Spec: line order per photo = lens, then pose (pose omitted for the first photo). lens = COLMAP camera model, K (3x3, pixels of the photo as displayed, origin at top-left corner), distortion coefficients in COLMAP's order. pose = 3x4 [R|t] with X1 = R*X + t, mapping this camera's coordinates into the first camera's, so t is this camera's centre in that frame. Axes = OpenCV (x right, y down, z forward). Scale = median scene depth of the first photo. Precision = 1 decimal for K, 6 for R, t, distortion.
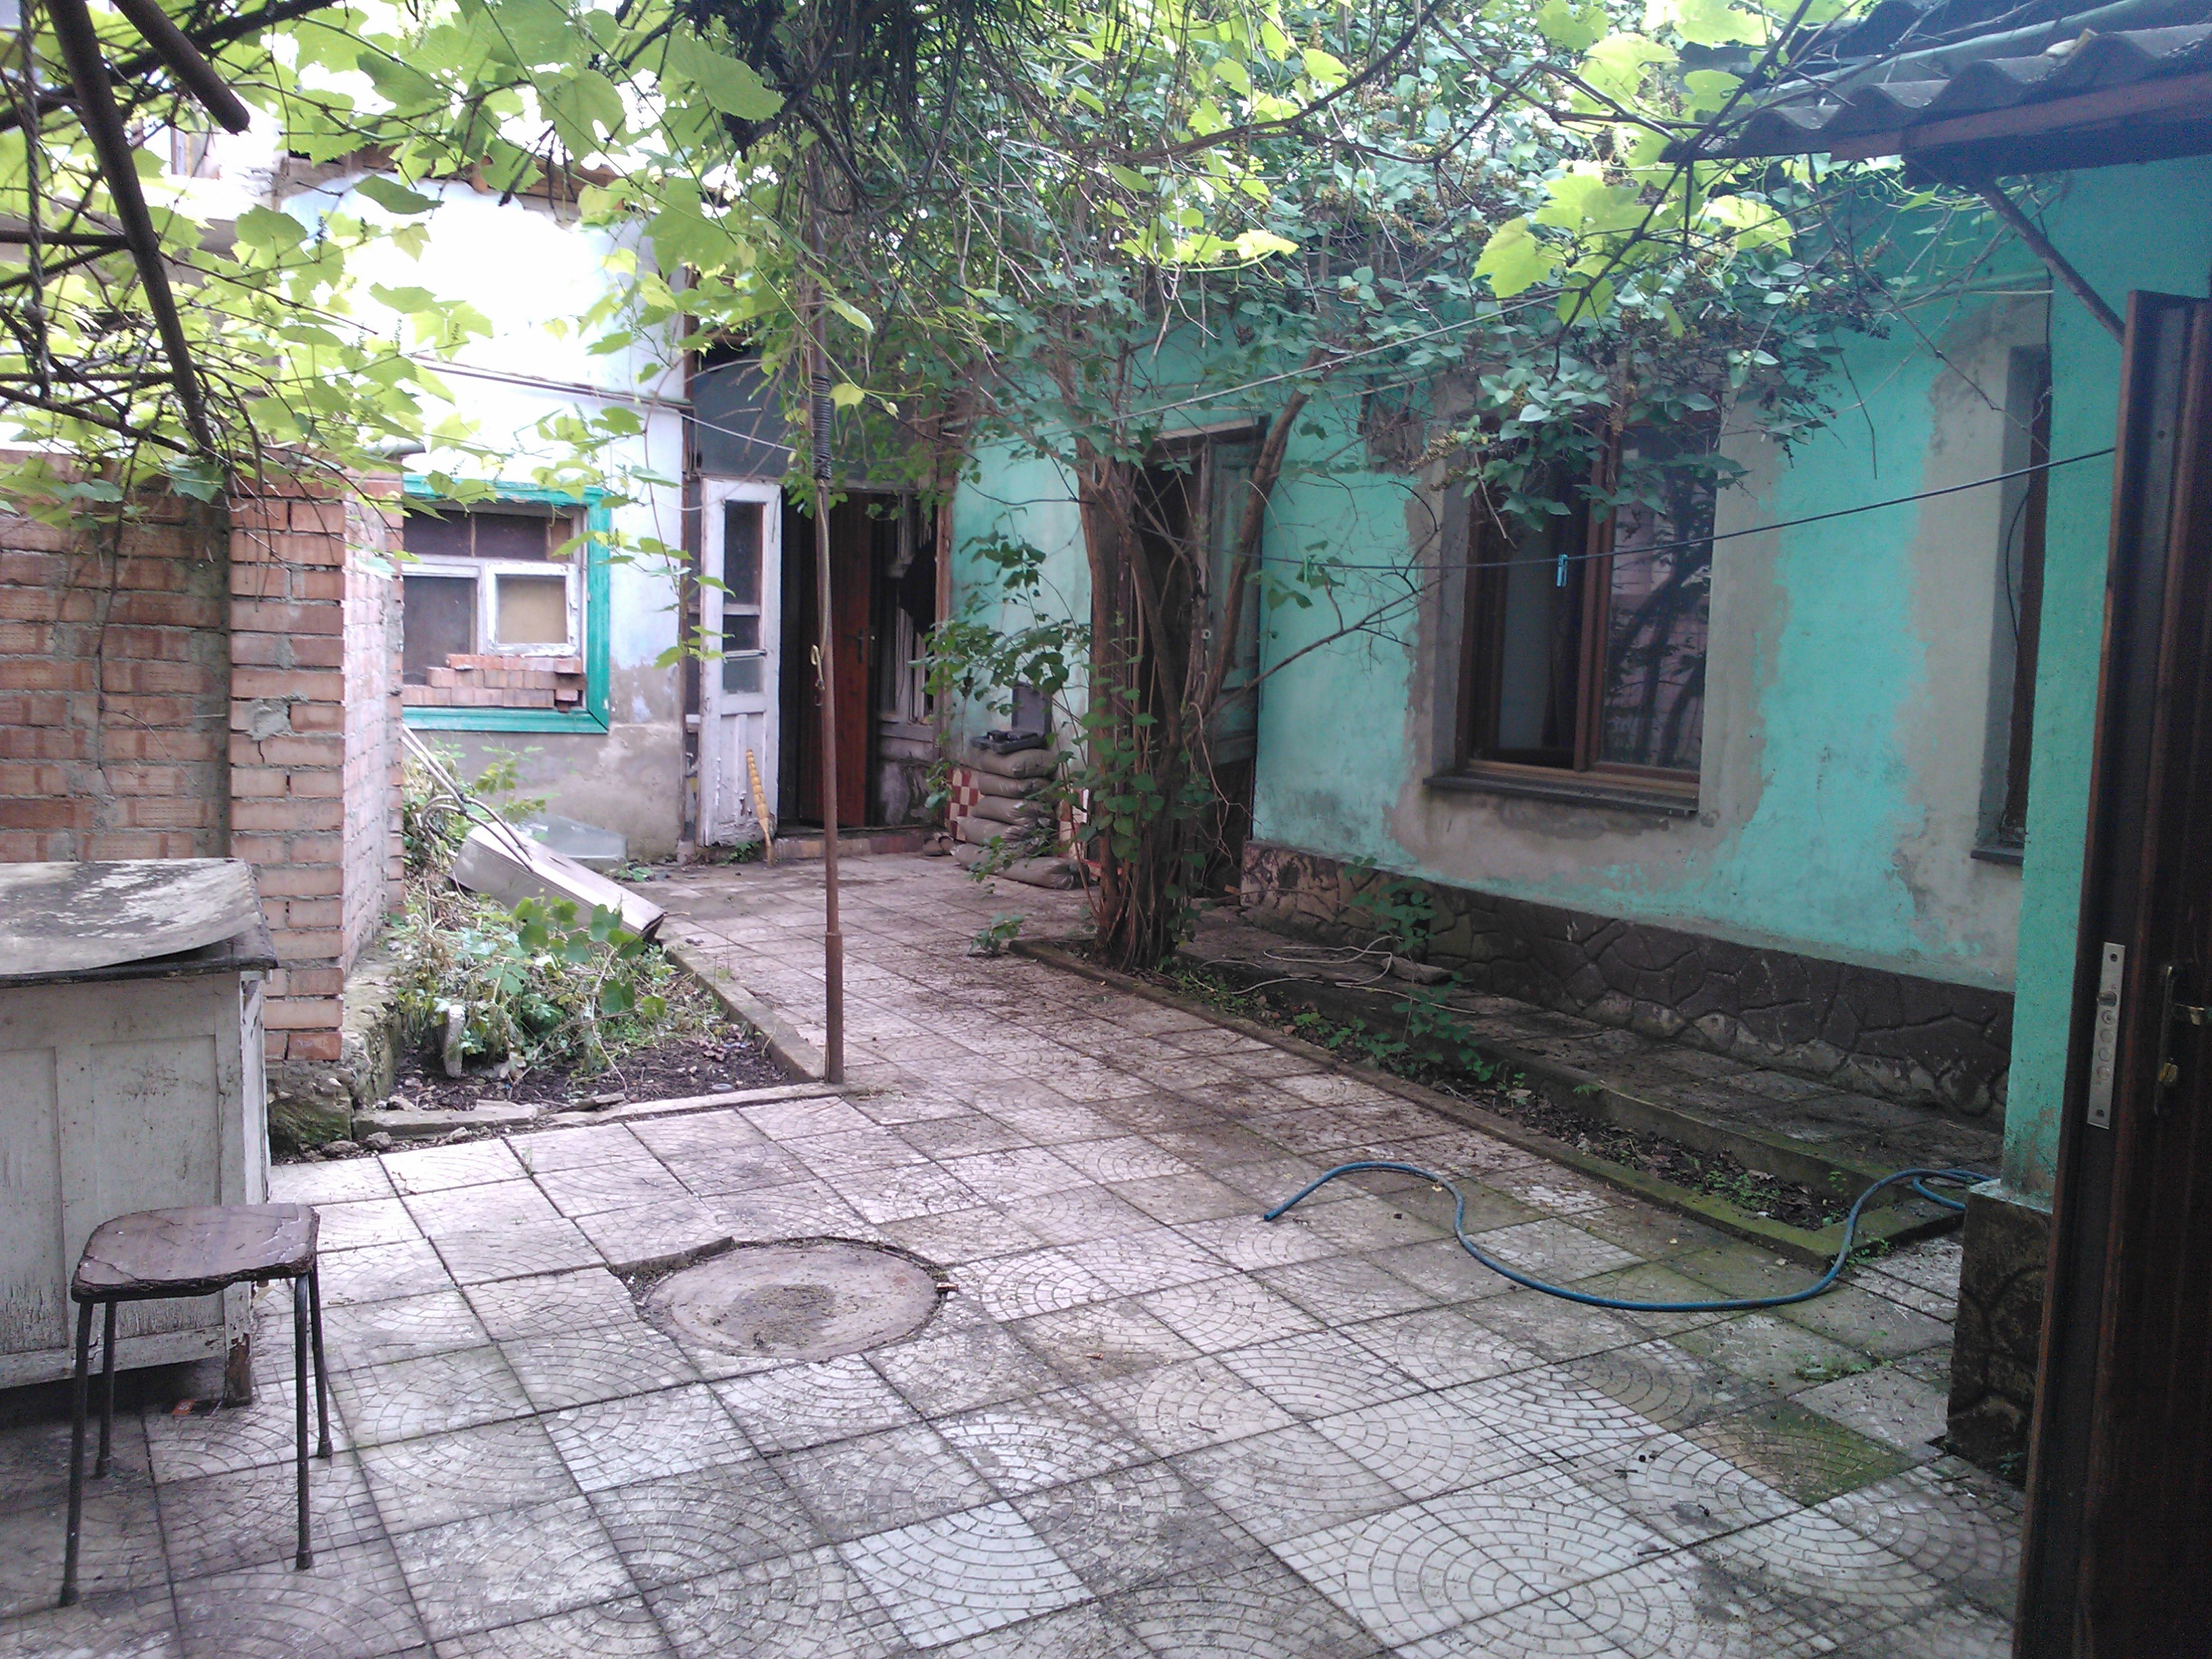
lens RADIAL K [[1873.9, 0, 1118.1], [0, 1873.9, 807.5], [0, 0, 1]] dist [0.163772, -0.396360]
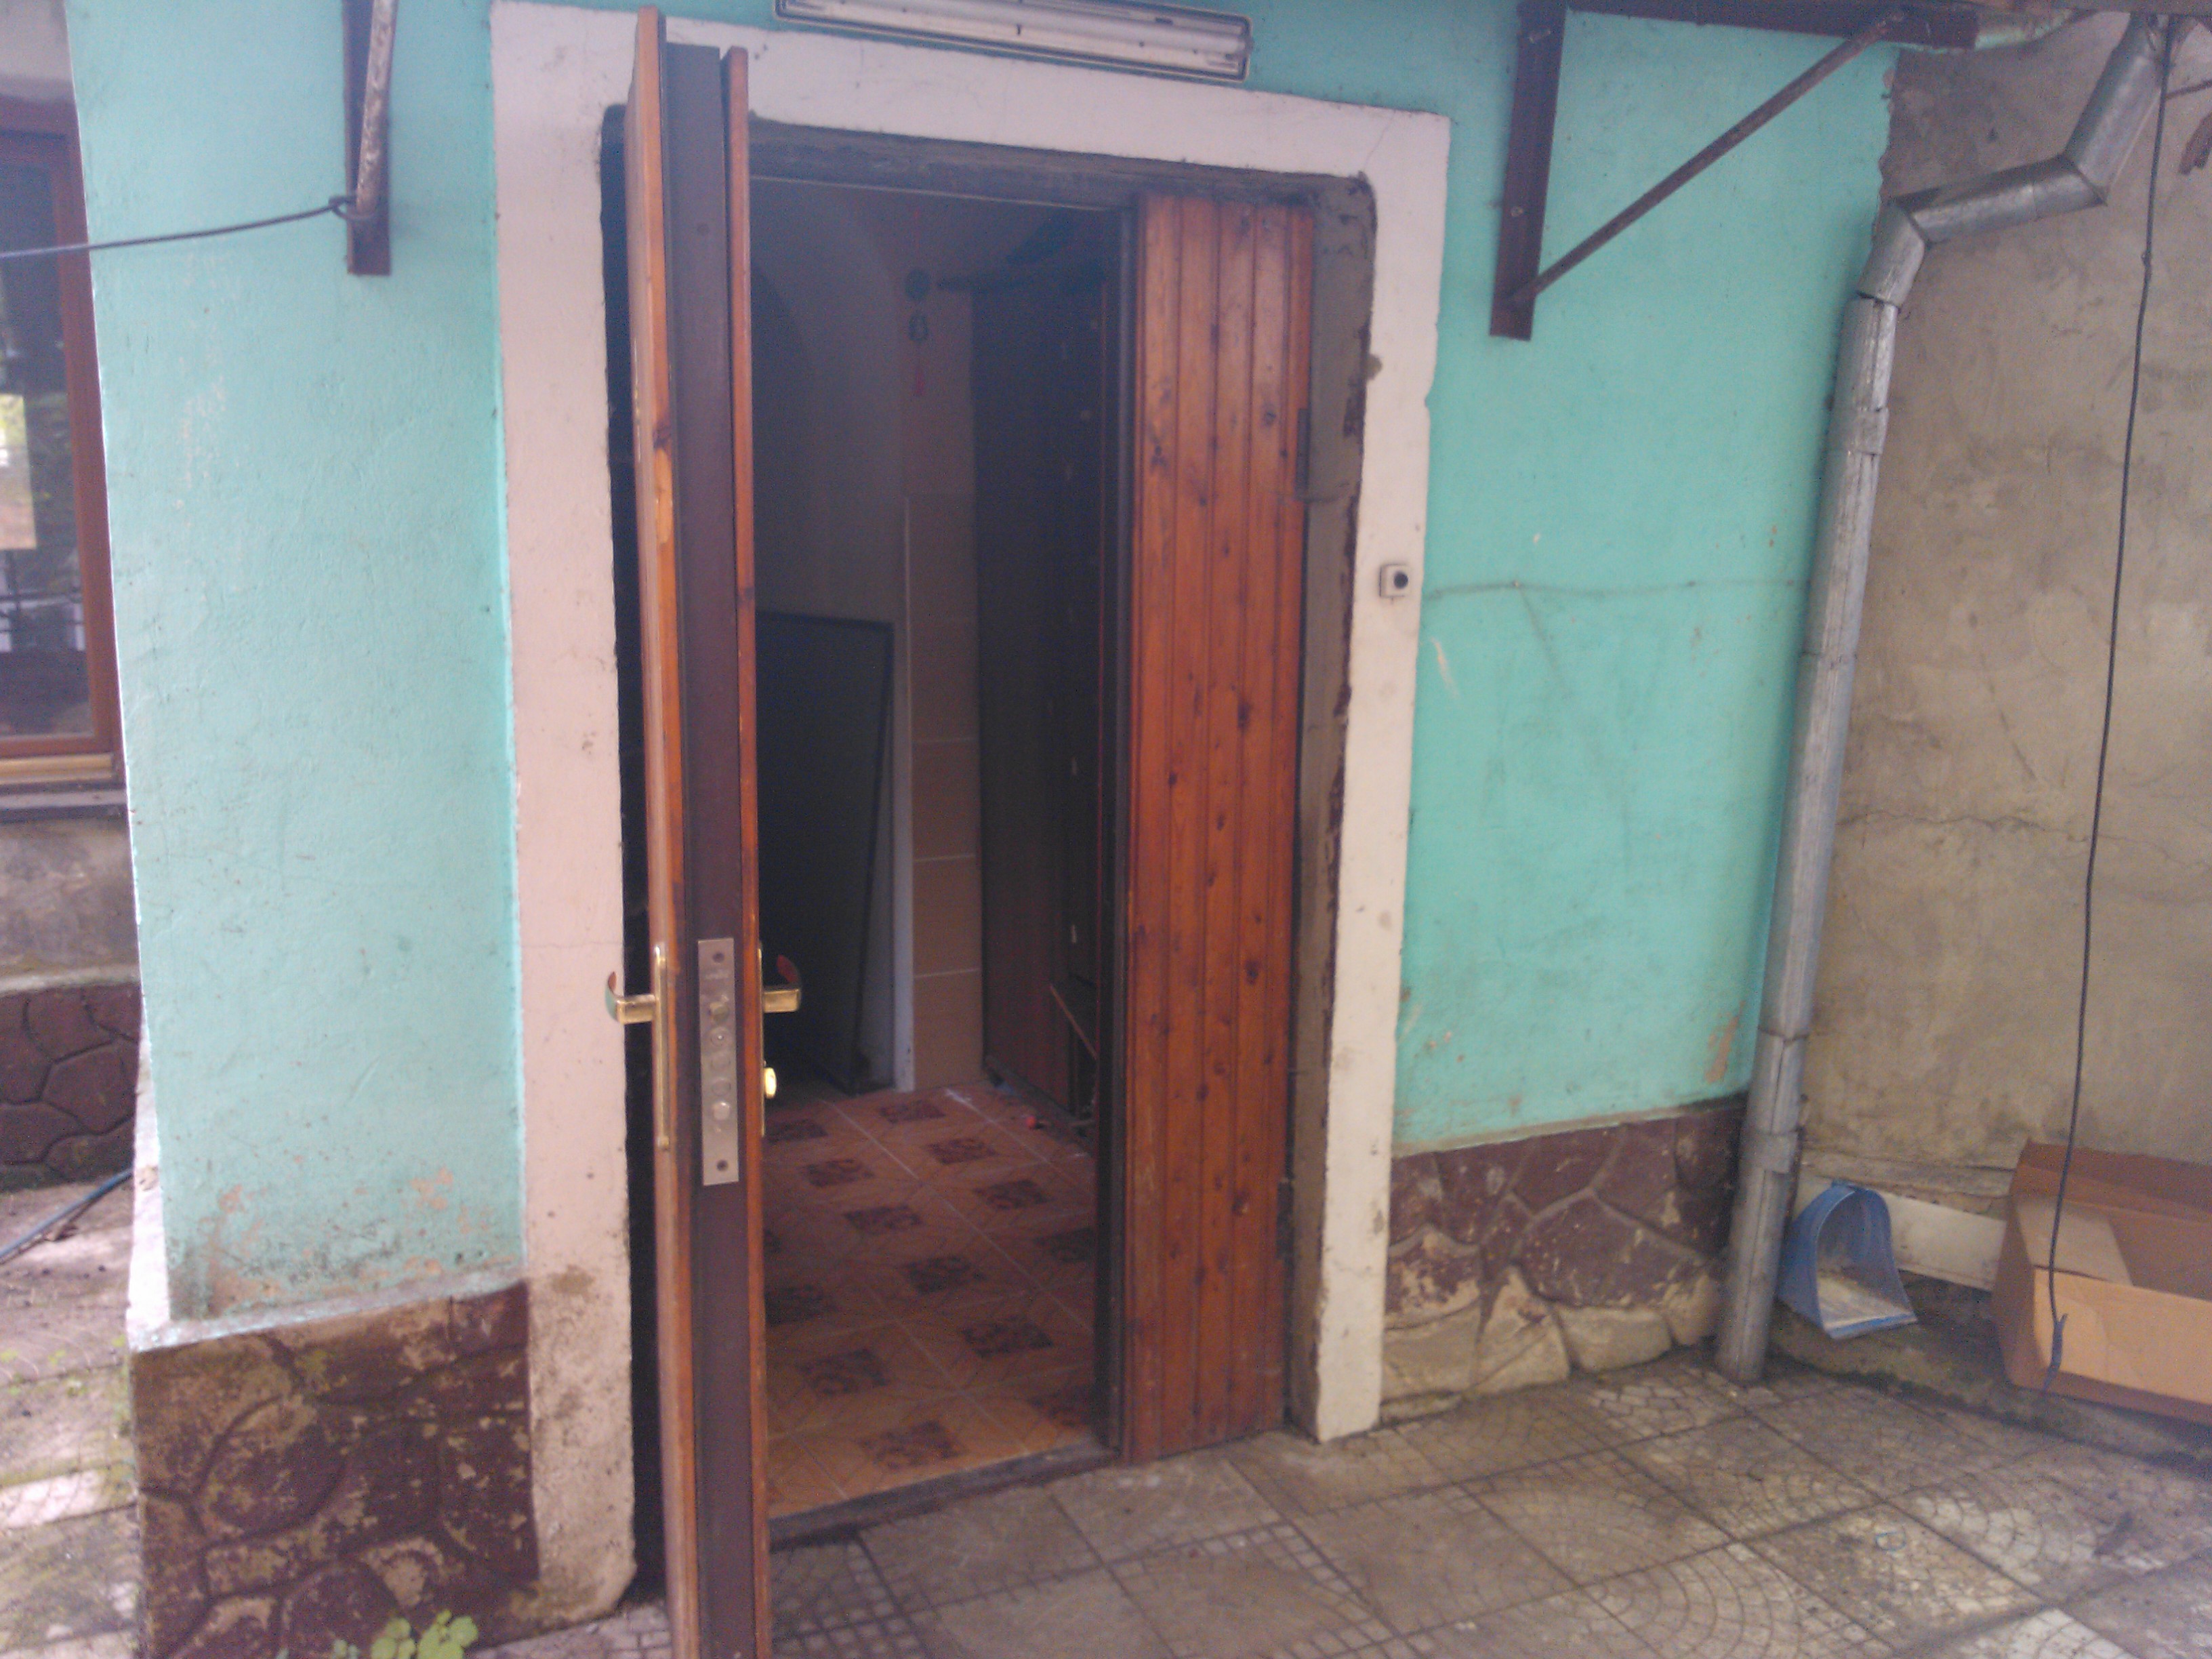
lens RADIAL K [[1854.7, 0, 1102.5], [0, 1854.7, 779.6], [0, 0, 1]] dist [0.107973, -0.258945]
pose [[0.120057, -0.186529, 0.975086, -0.083970], [0.101568, 0.979344, 0.174838, -0.055621], [-0.987558, 0.078047, 0.136523, 0.410618]]
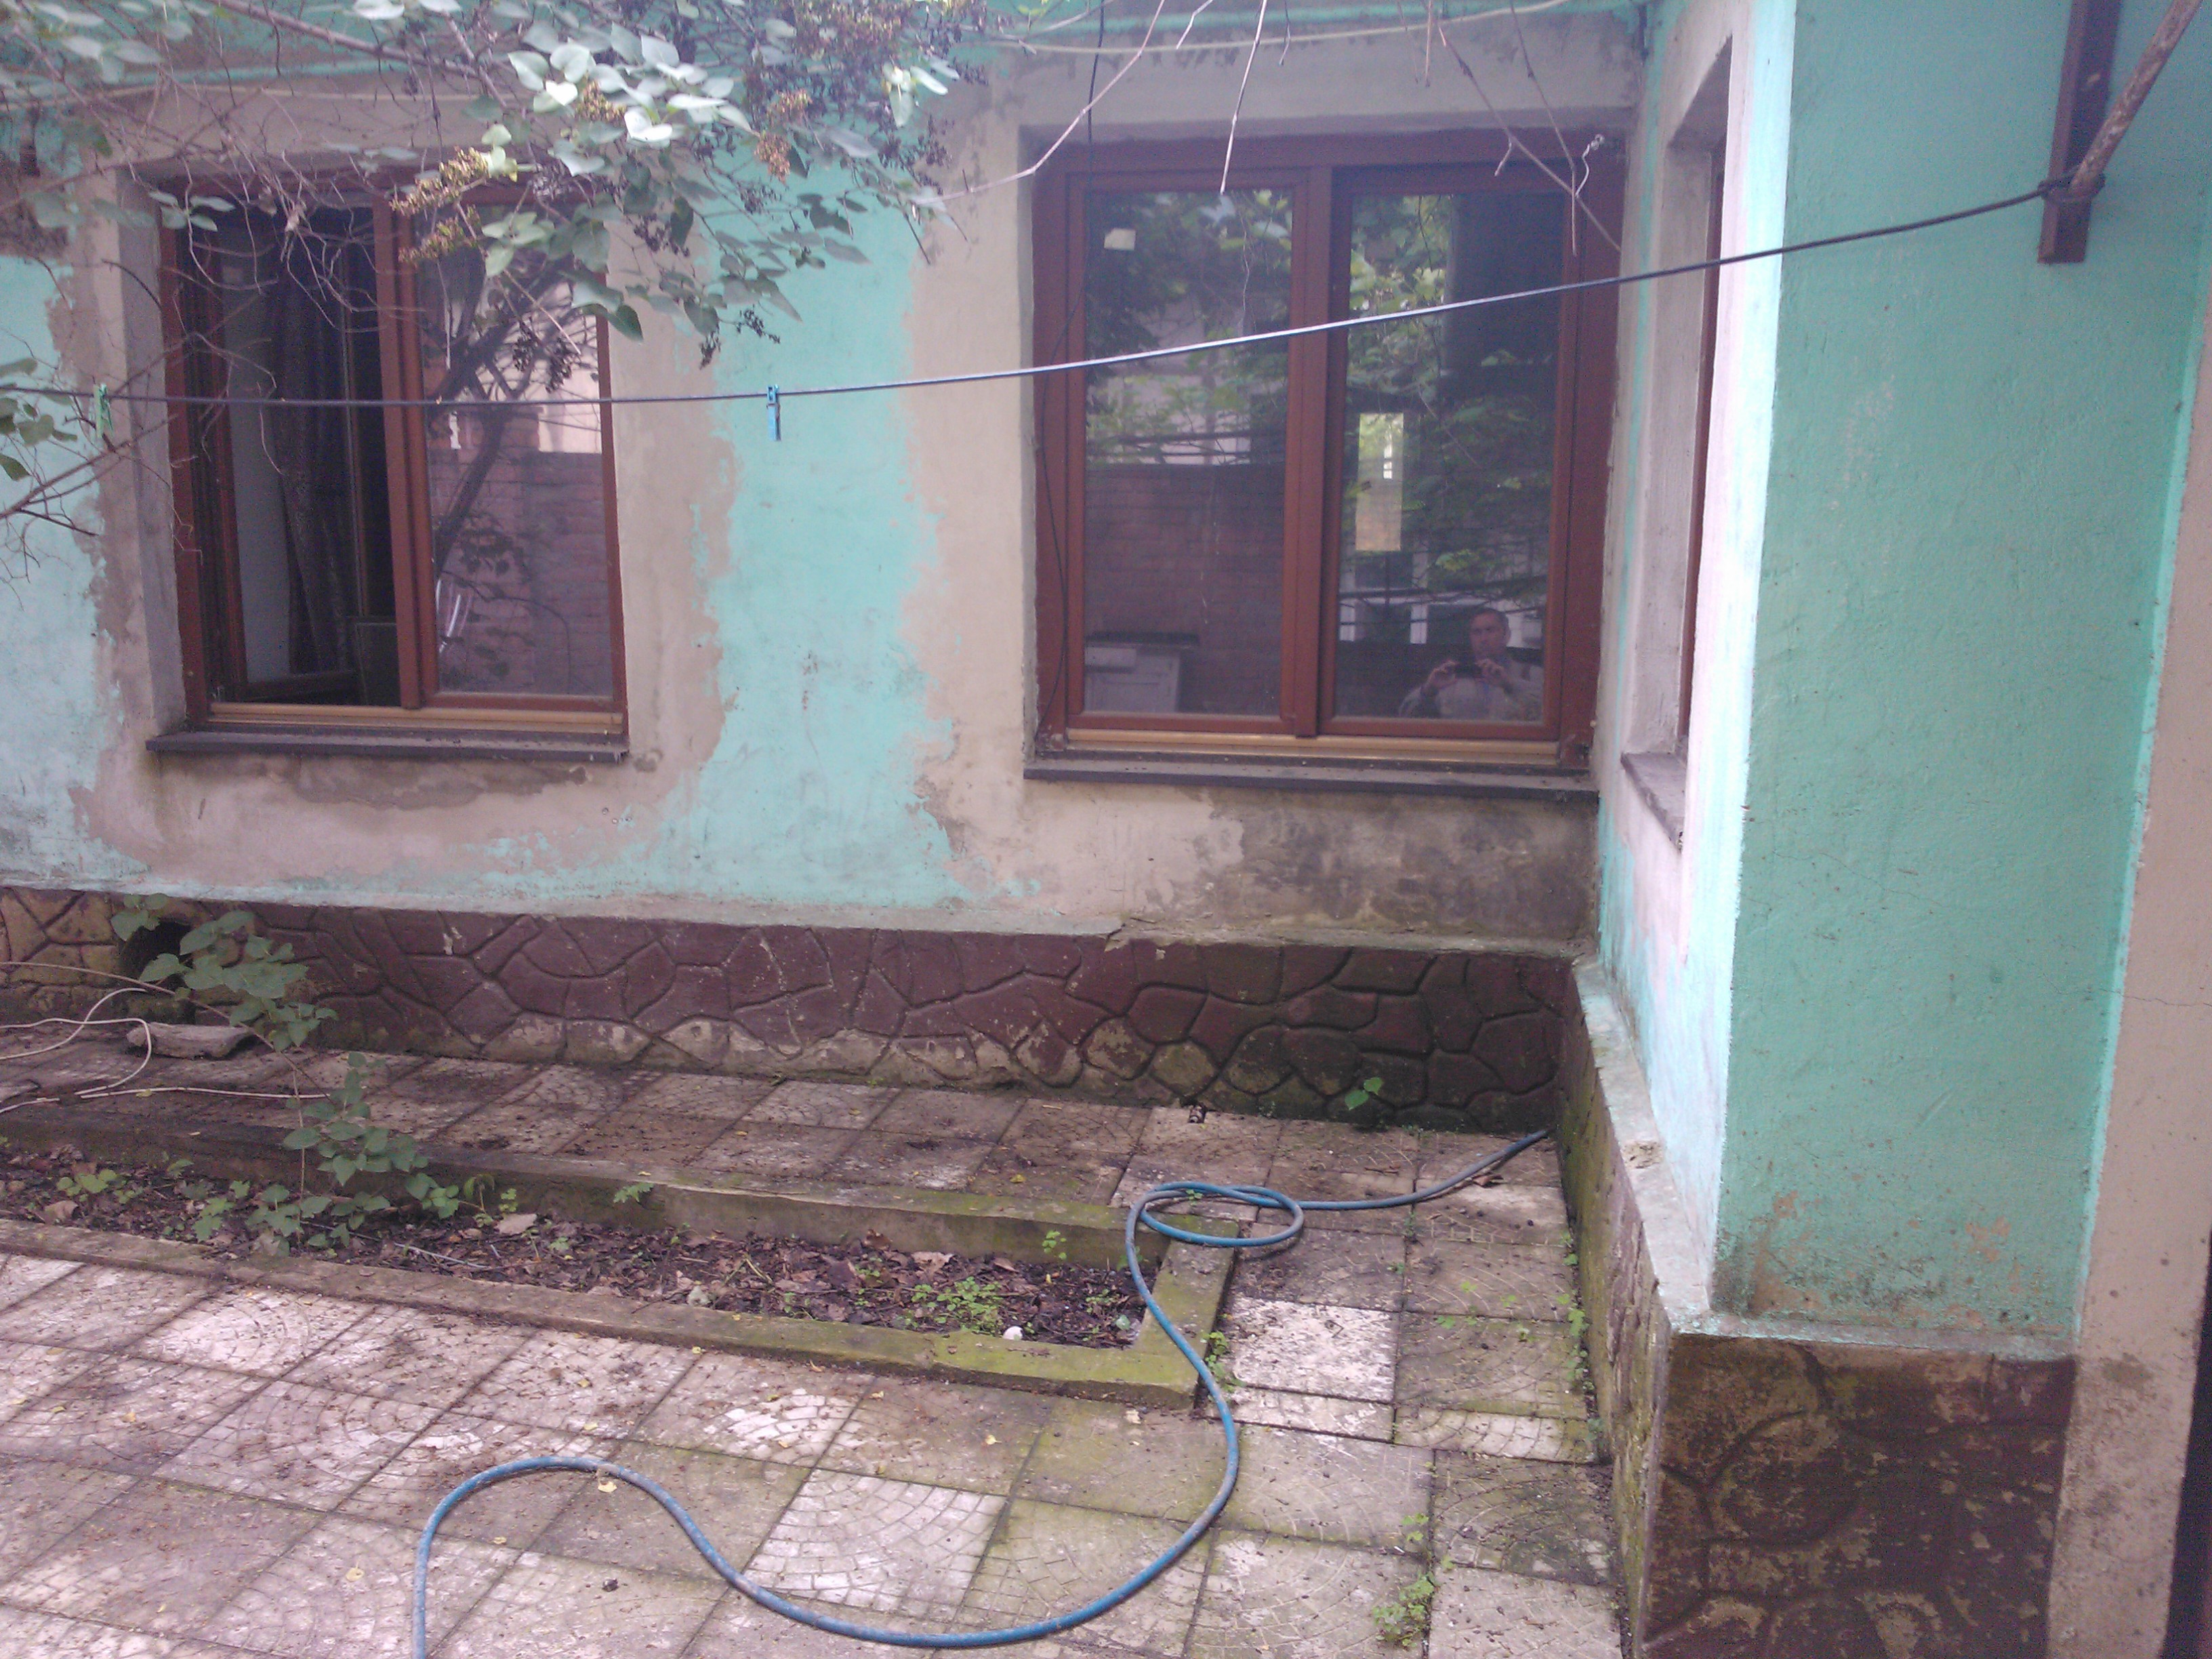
lens RADIAL K [[1854.7, 0, 1102.5], [0, 1854.7, 779.6], [0, 0, 1]] dist [0.107973, -0.258945]
pose [[0.692263, -0.140302, 0.707875, -0.107194], [0.093289, 0.990086, 0.105006, -0.062802], [-0.715590, -0.006655, 0.698489, 0.498309]]
